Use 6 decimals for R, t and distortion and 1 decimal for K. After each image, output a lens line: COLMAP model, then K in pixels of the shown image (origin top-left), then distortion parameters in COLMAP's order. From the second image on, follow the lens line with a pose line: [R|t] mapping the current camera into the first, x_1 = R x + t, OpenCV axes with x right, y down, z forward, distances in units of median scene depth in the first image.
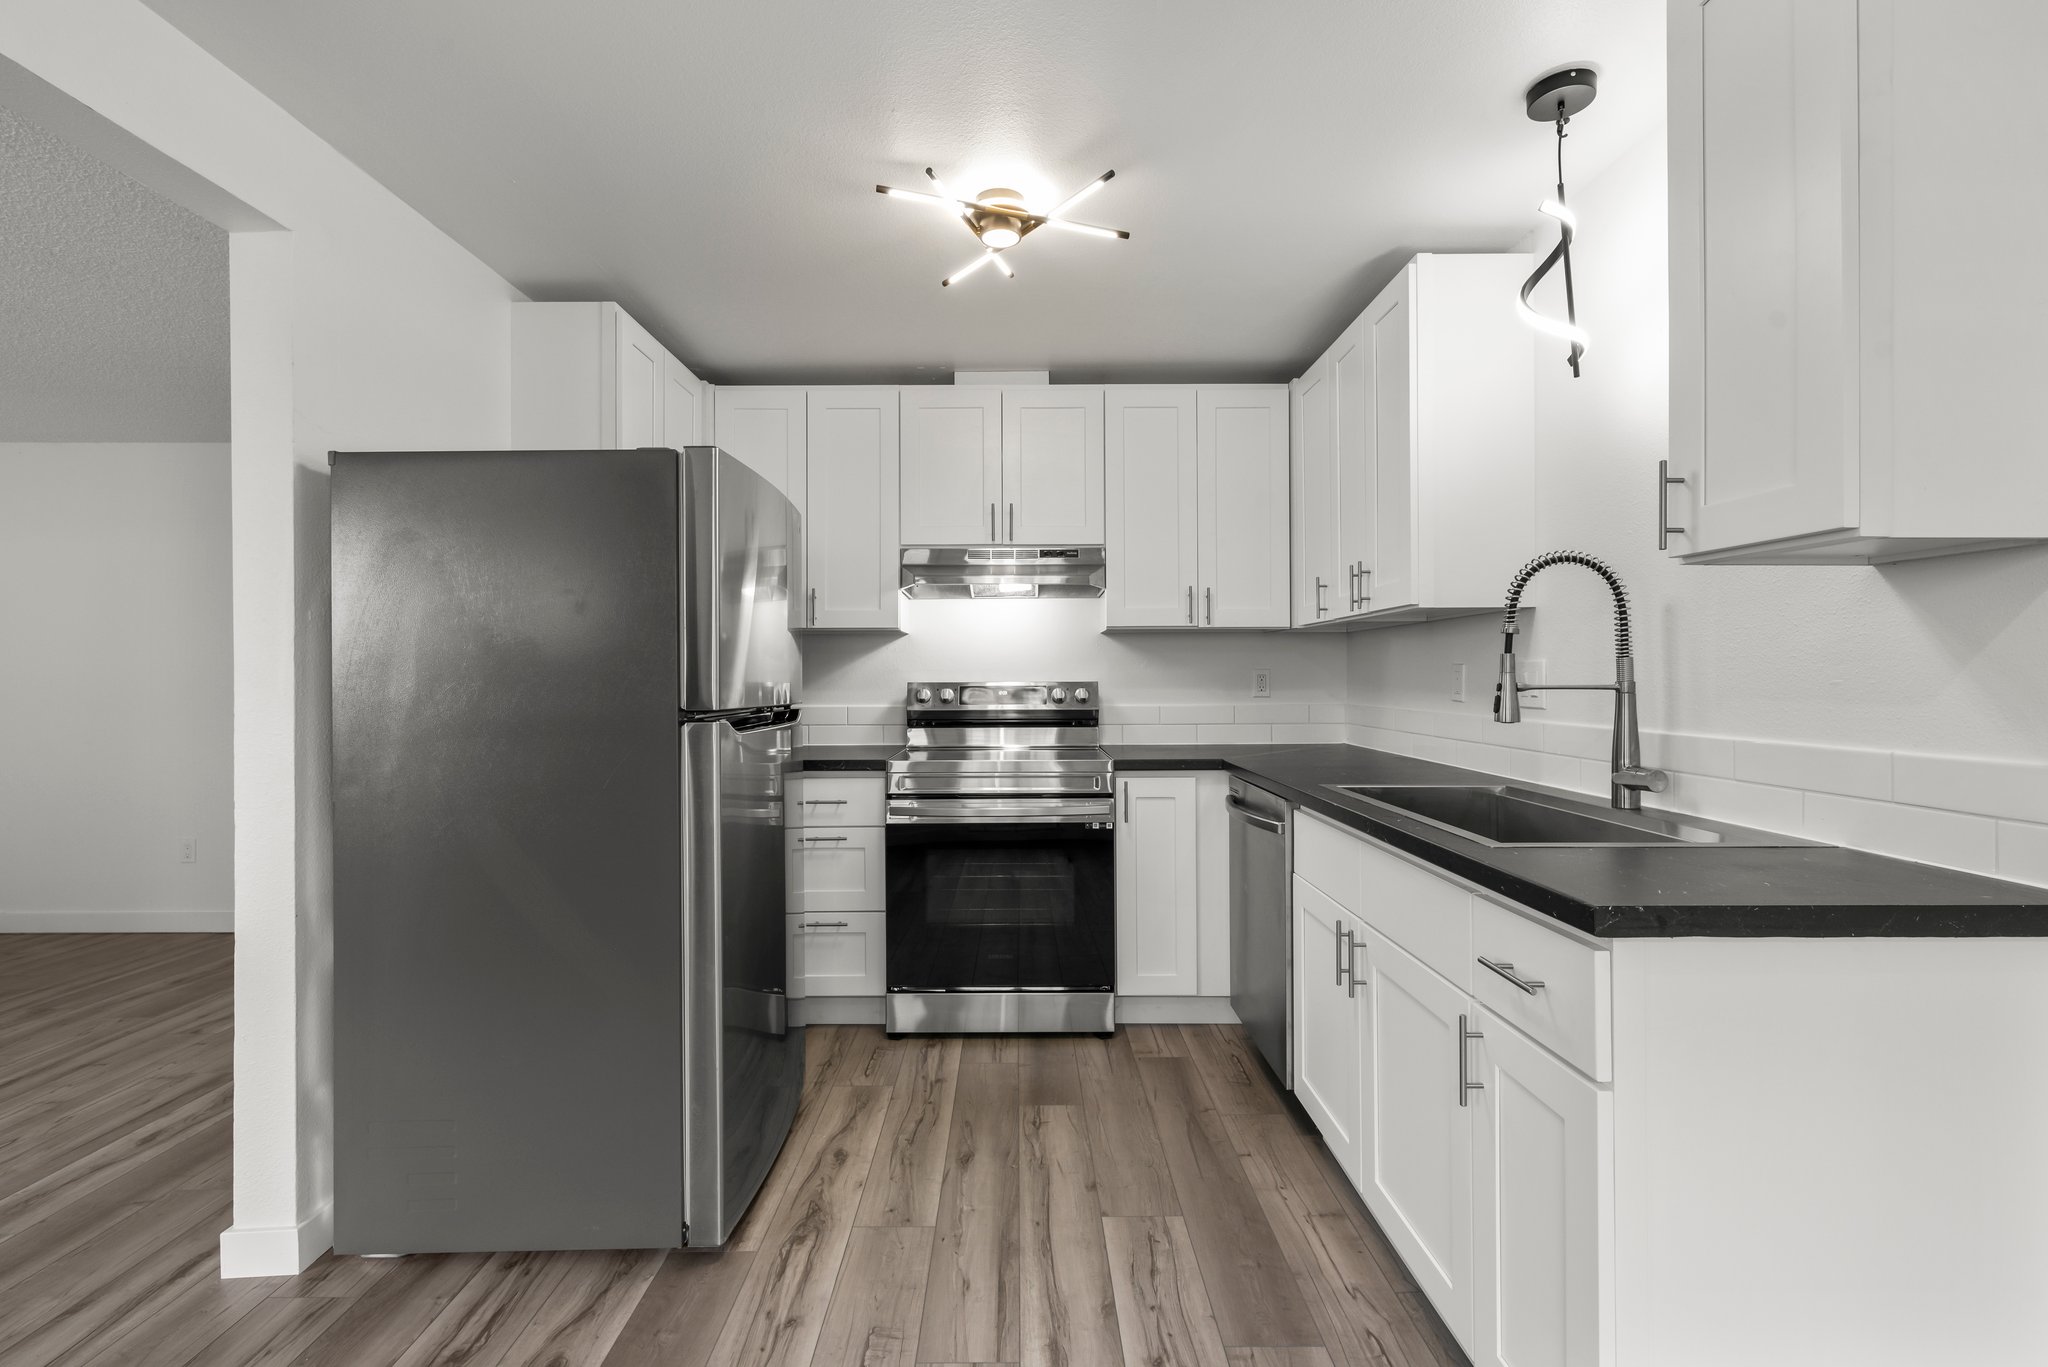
lens RADIAL K [[903.7, 0, 1021.4], [0, 903.7, 671.6], [0, 0, 1]] dist [0.001087, 0.000532]
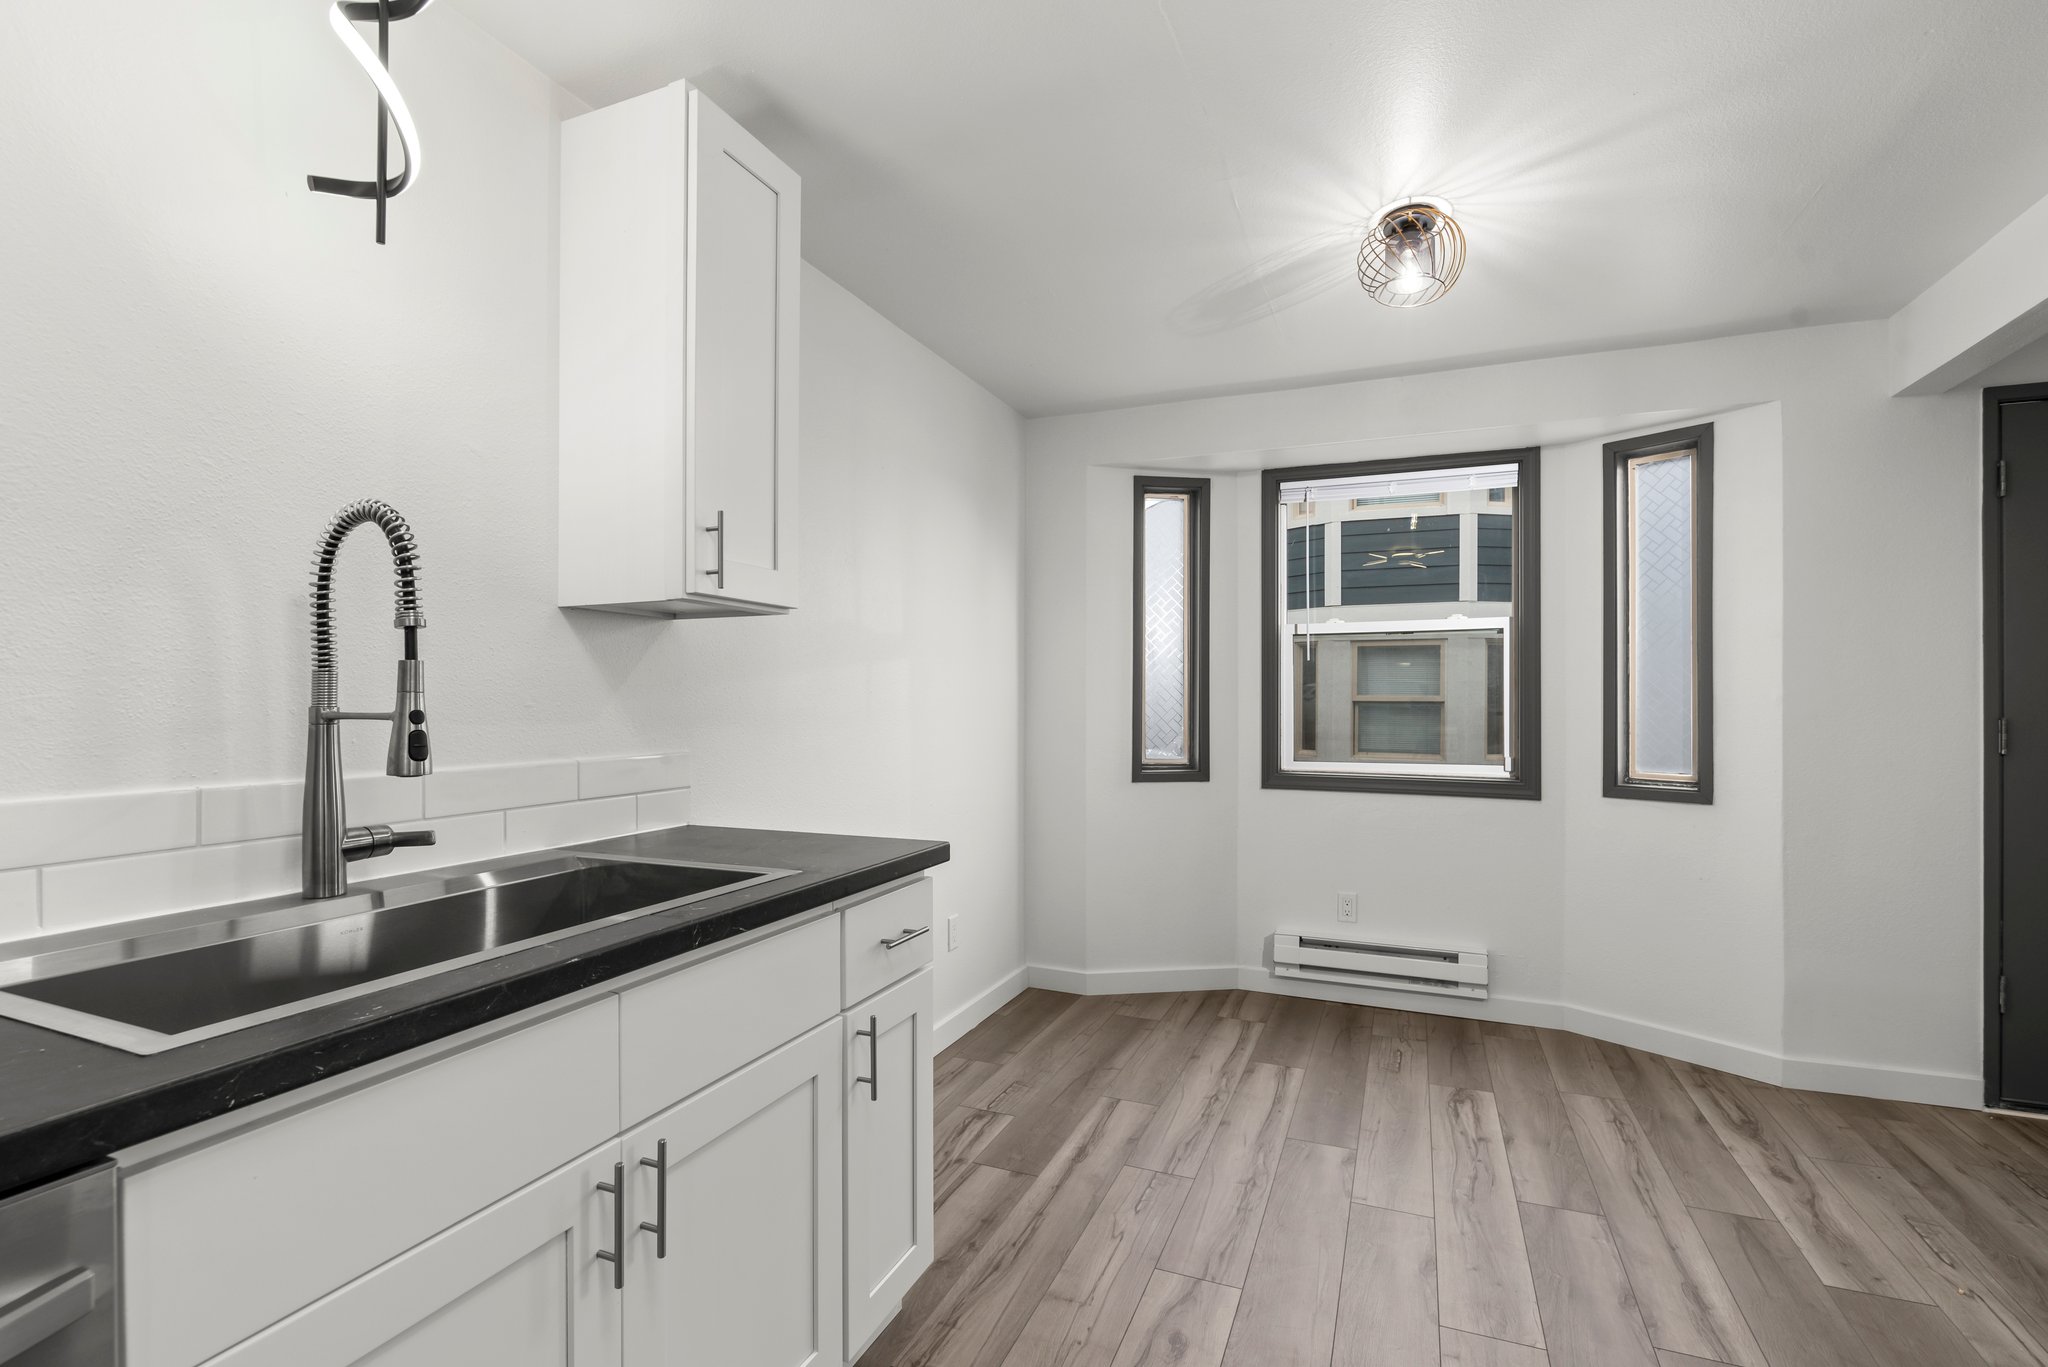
lens RADIAL K [[935.1, 0, 1029.7], [0, 935.1, 697.4], [0, 0, 1]] dist [-0.001005, -0.000137]
pose [[-0.923326, 0.004017, 0.383995, -0.063589], [0.001811, 0.999980, -0.006105, 0.006878], [-0.384012, -0.004941, -0.923315, 1.153824]]
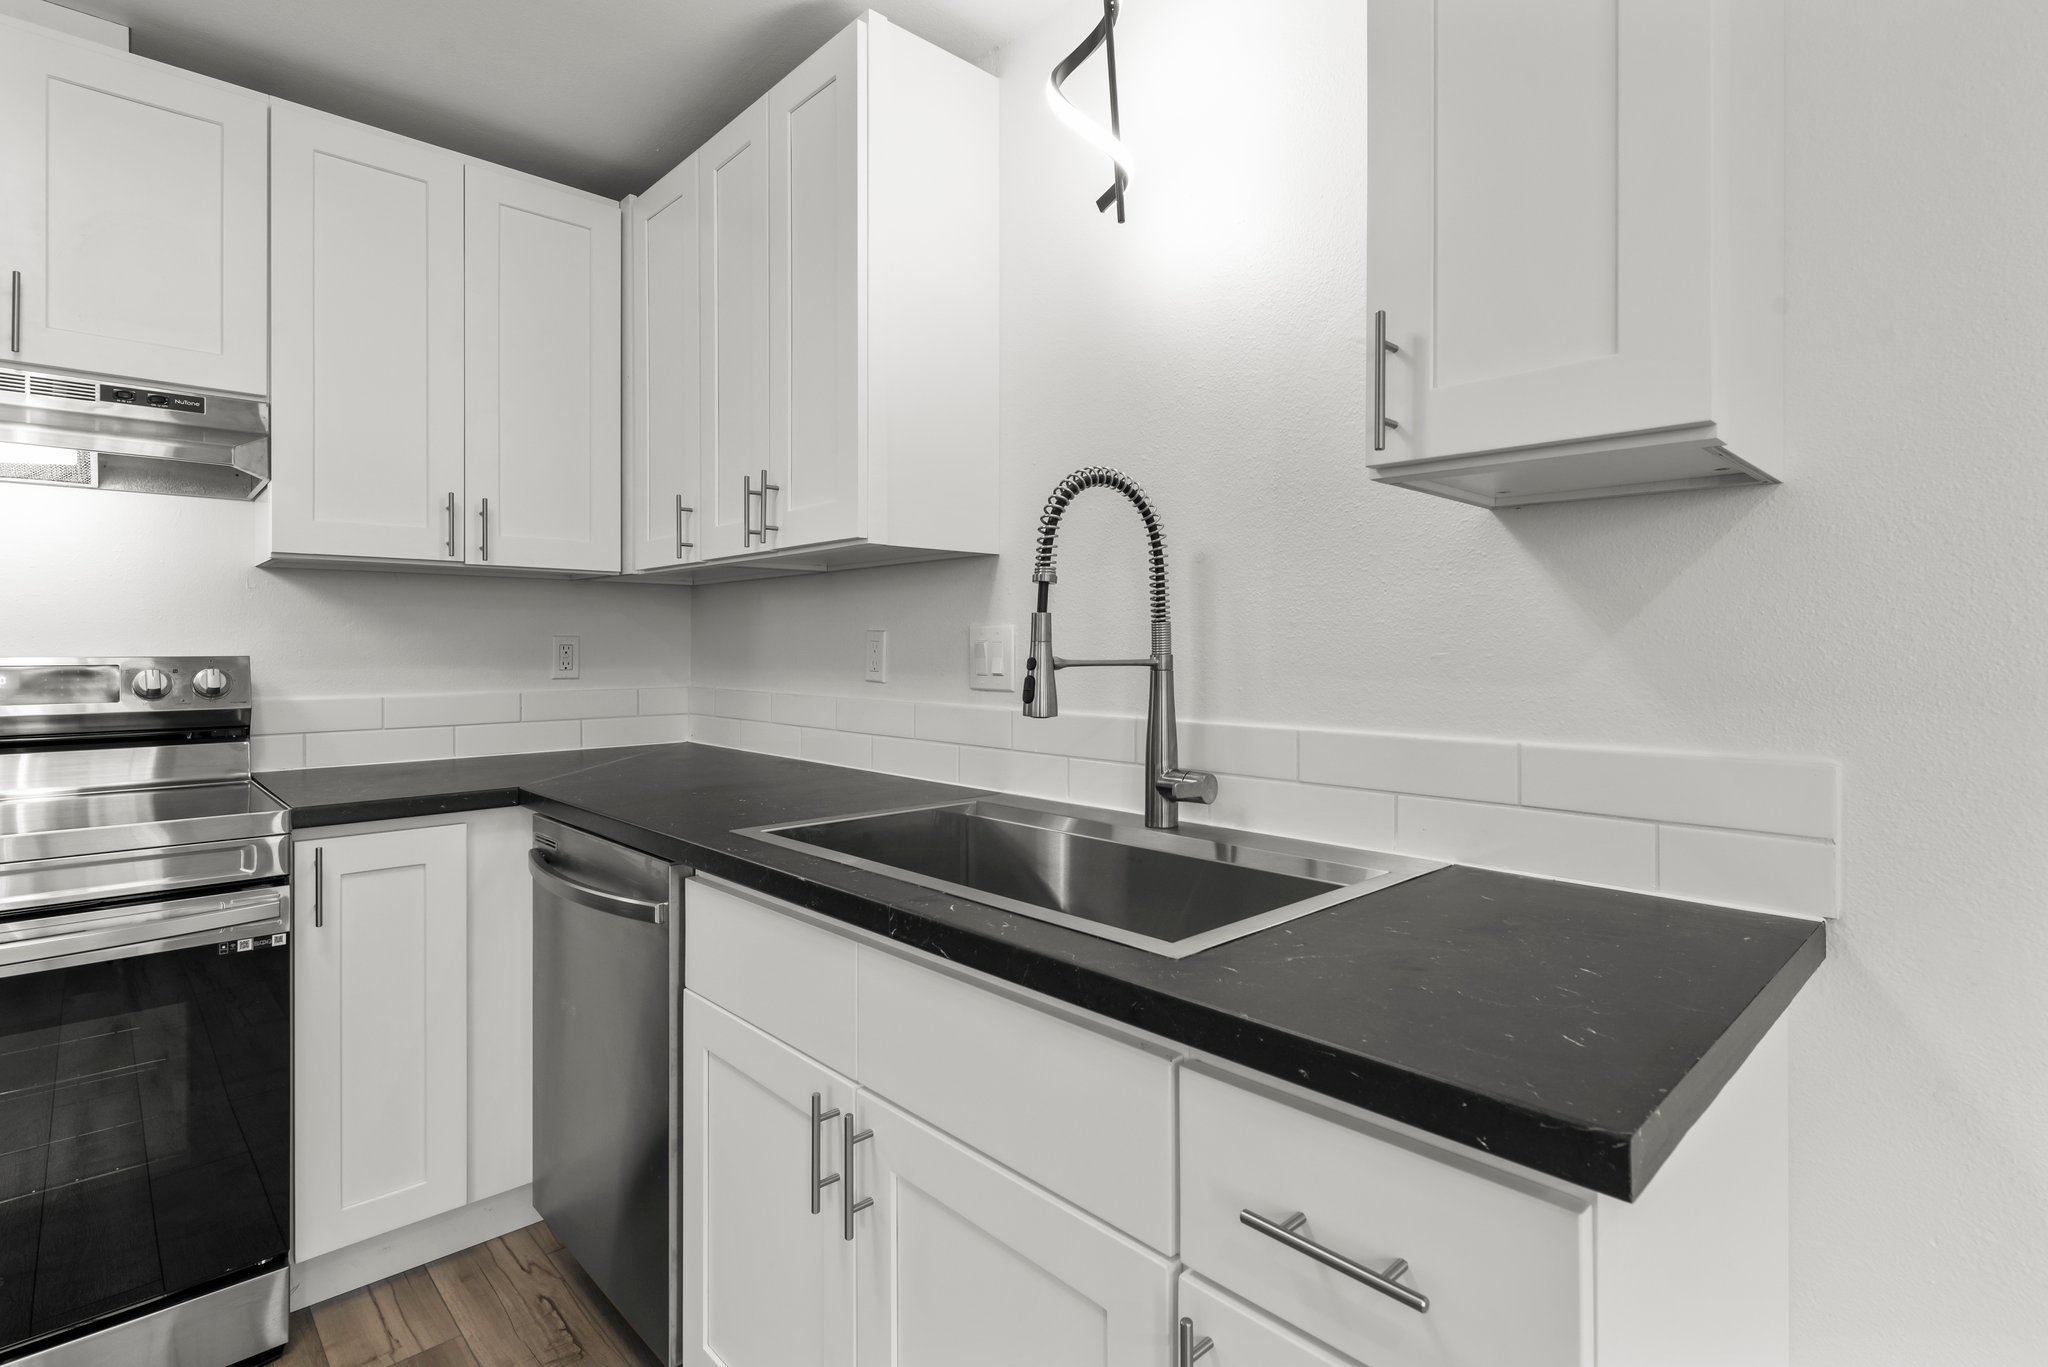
lens RADIAL K [[992.1, 0, 1025.0], [0, 992.1, 642.3], [0, 0, 1]] dist [-0.000840, 0.000159]
pose [[0.728386, 0.005978, 0.685141, 0.025428], [-0.005661, 0.999980, -0.002706, 0.002919], [-0.685144, -0.001908, 0.728405, 0.390209]]
